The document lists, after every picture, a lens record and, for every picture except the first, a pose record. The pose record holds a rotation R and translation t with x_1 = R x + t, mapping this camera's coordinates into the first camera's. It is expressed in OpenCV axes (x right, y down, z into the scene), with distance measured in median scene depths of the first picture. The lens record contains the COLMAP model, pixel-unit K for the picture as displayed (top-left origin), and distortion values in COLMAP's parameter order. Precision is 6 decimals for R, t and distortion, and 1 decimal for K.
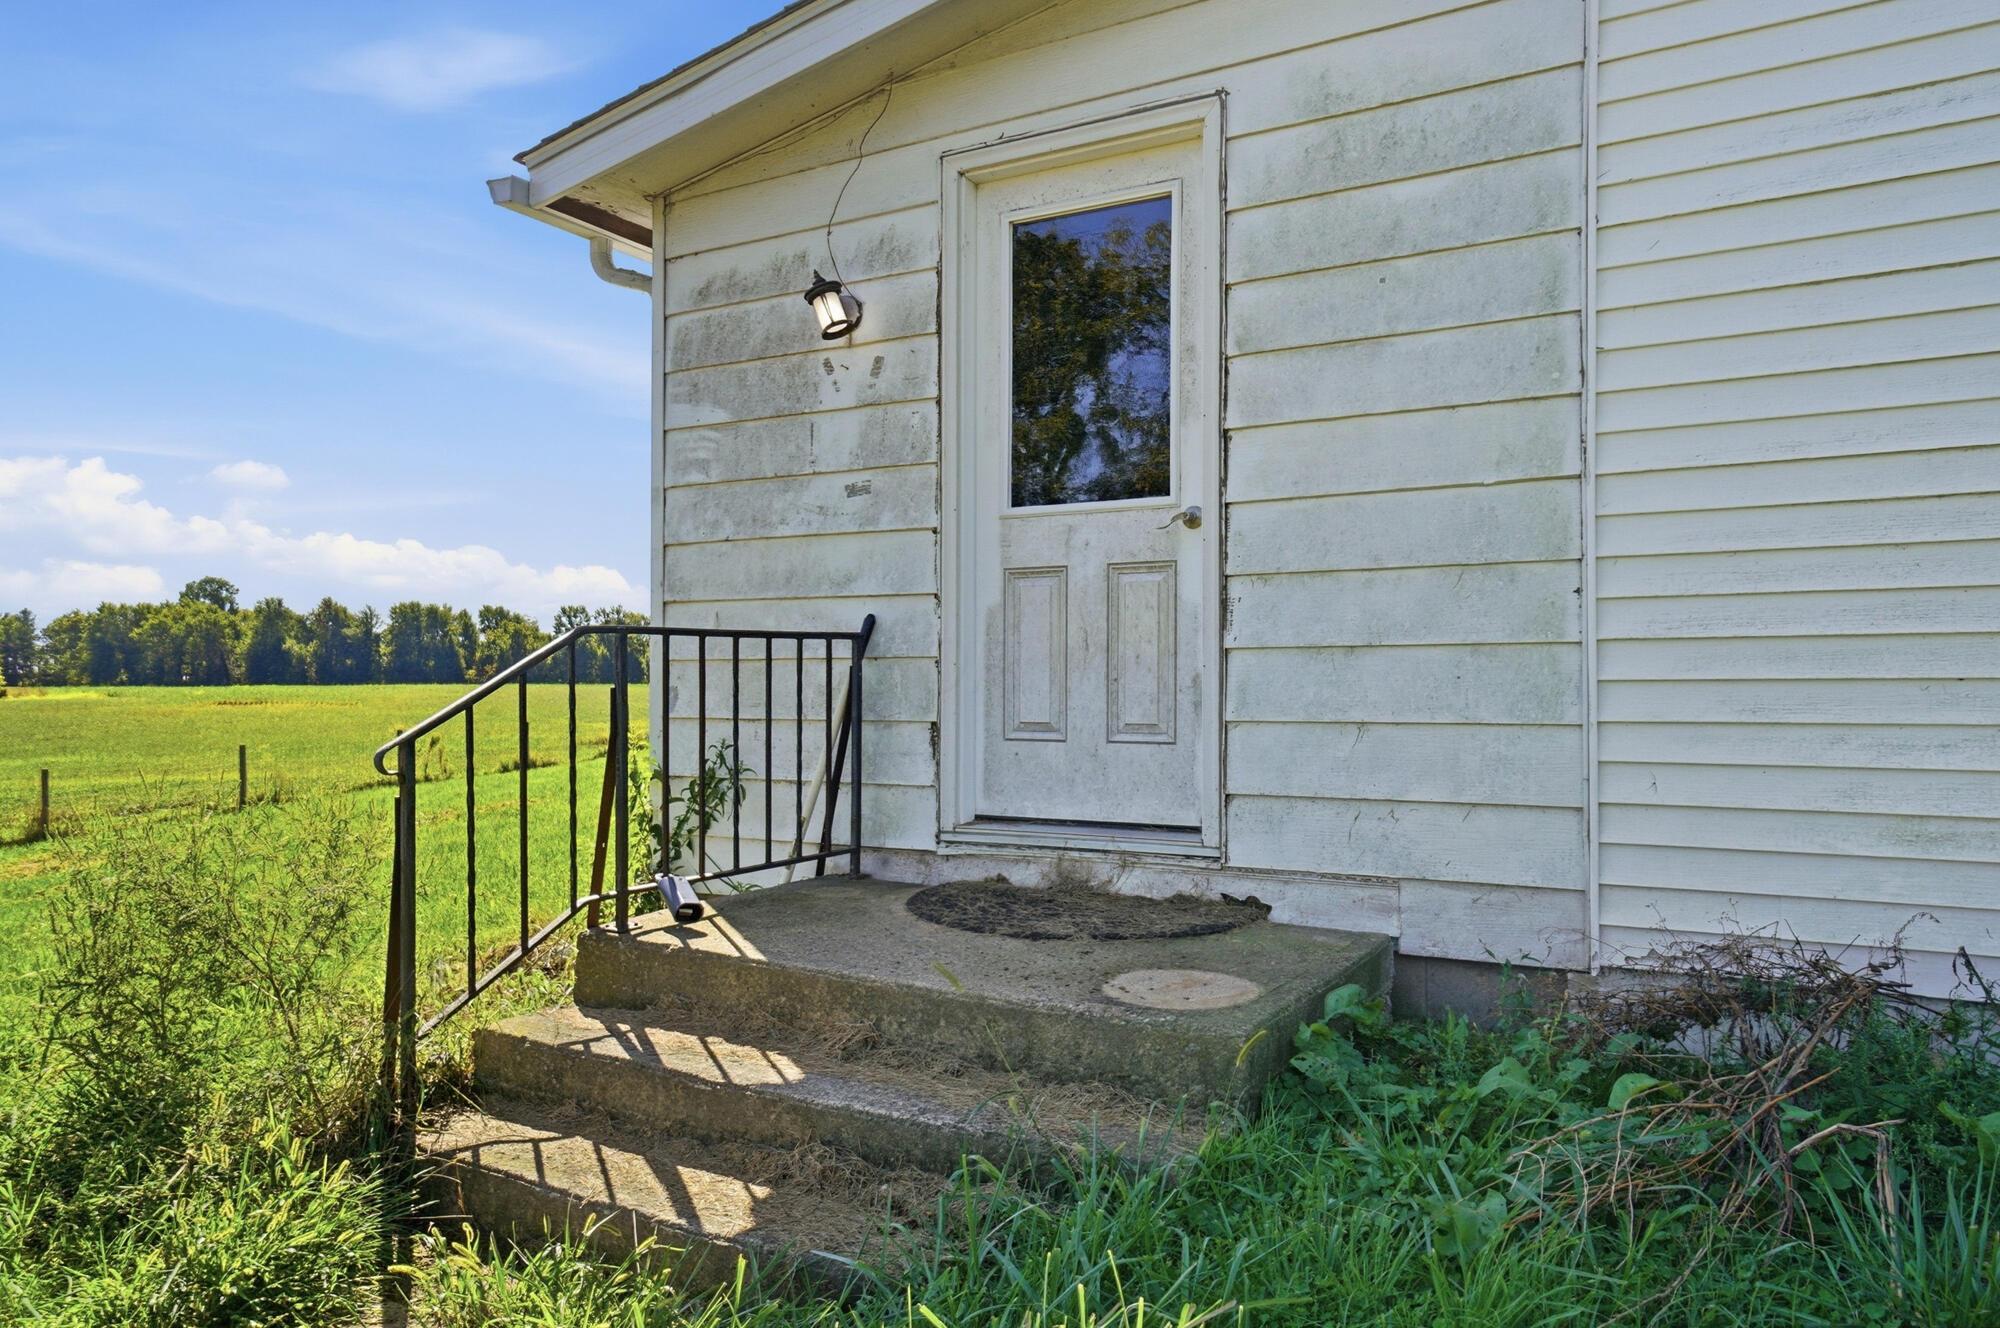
lens RADIAL K [[1403.8, 0, 1007.4], [0, 1403.8, 687.9], [0, 0, 1]] dist [0.020176, 0.005959]
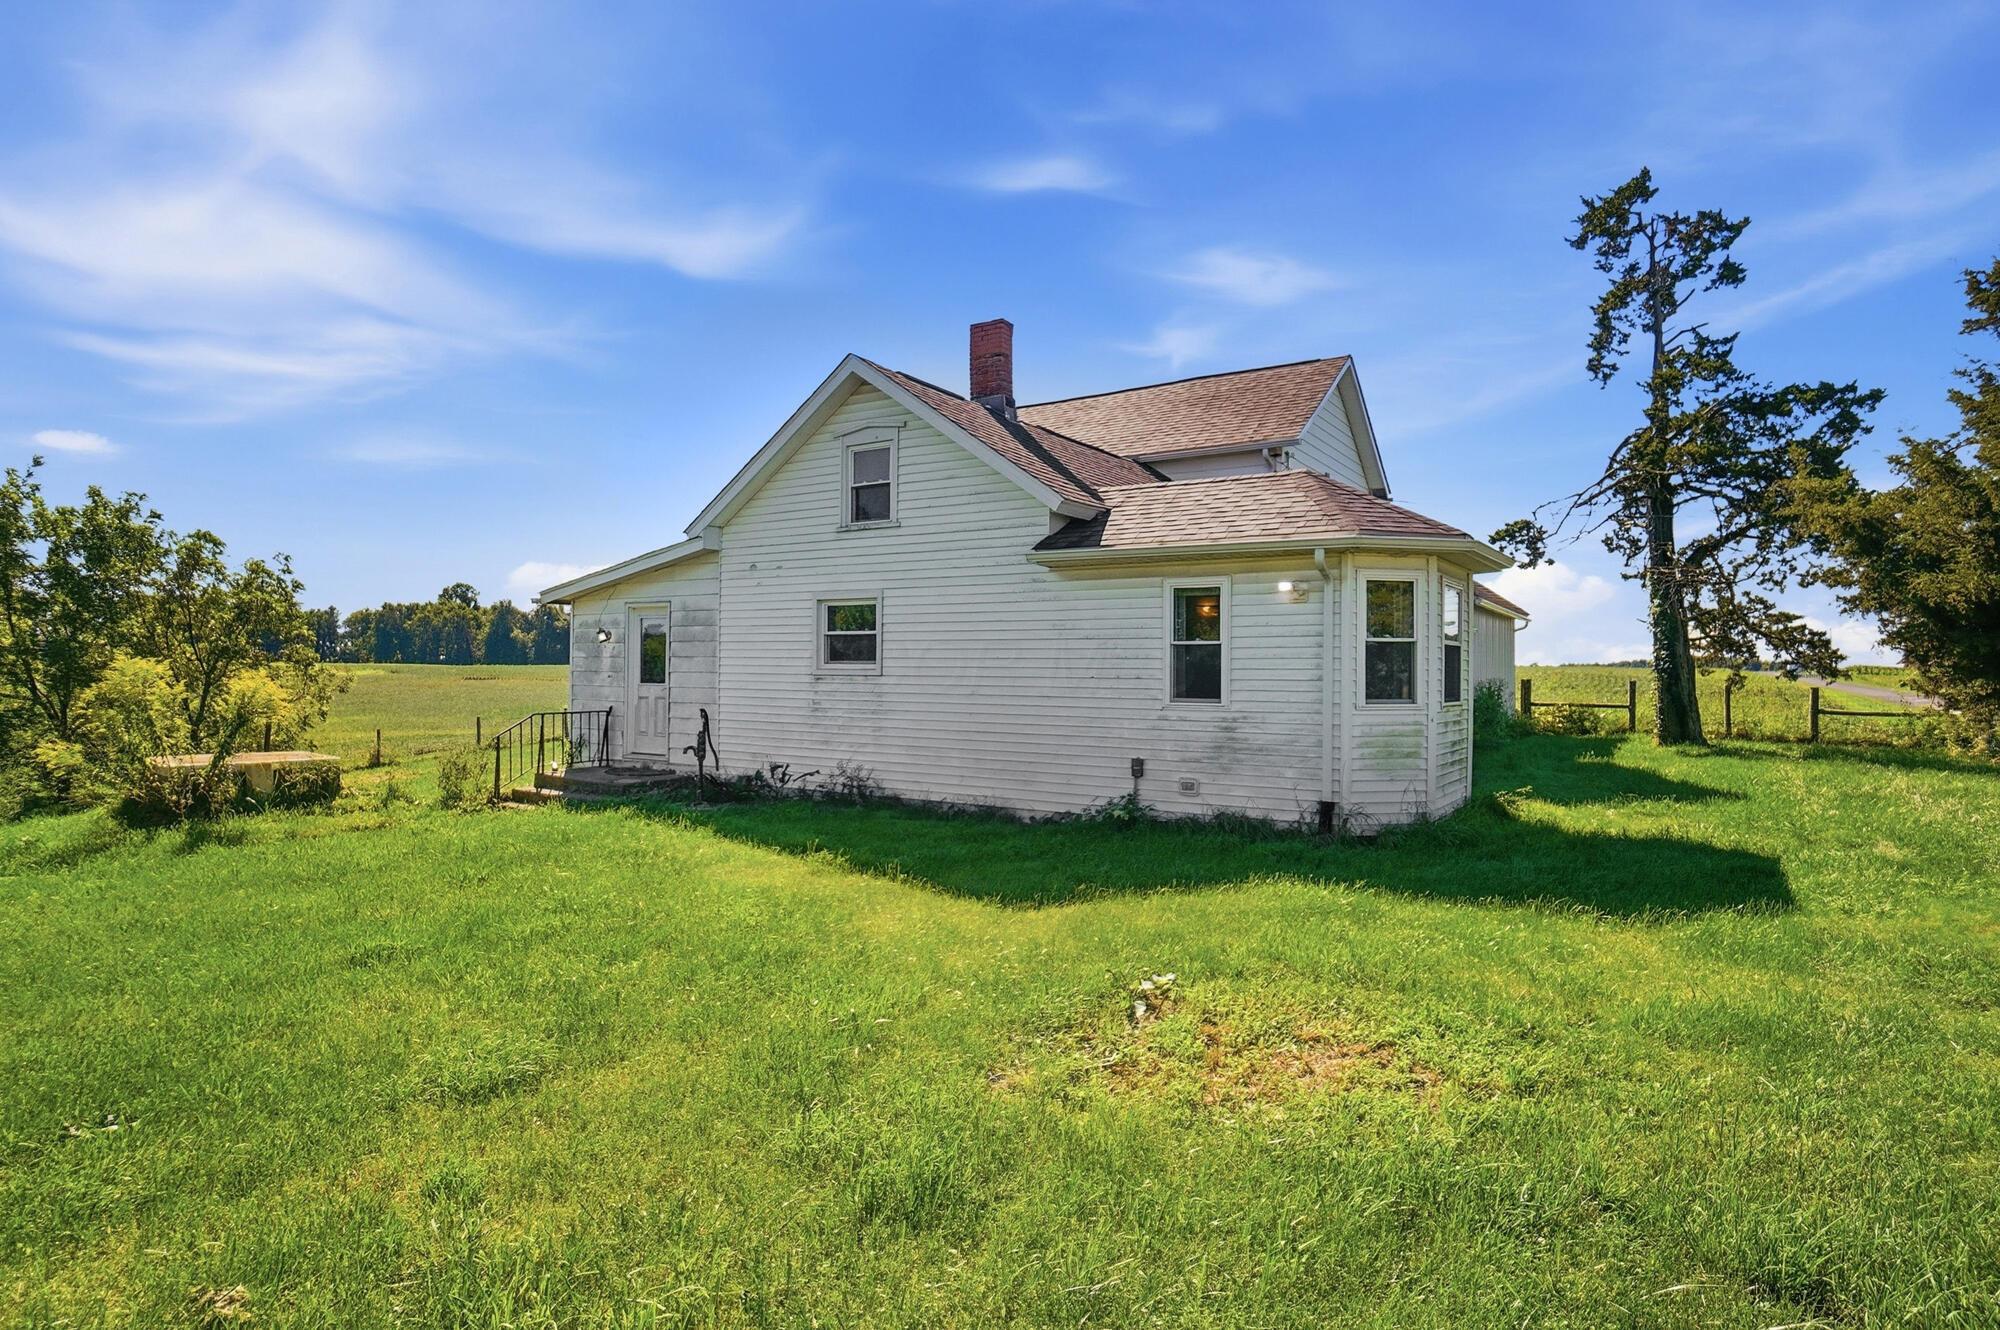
lens RADIAL K [[1299.6, 0, 1066.0], [0, 1299.6, 668.8], [0, 0, 1]] dist [0.003723, 0.000622]
pose [[0.997028, 0.013627, -0.075822, 0.112033], [-0.013003, 0.999878, 0.008709, -0.015307], [0.075931, -0.007697, 0.997083, -0.201928]]
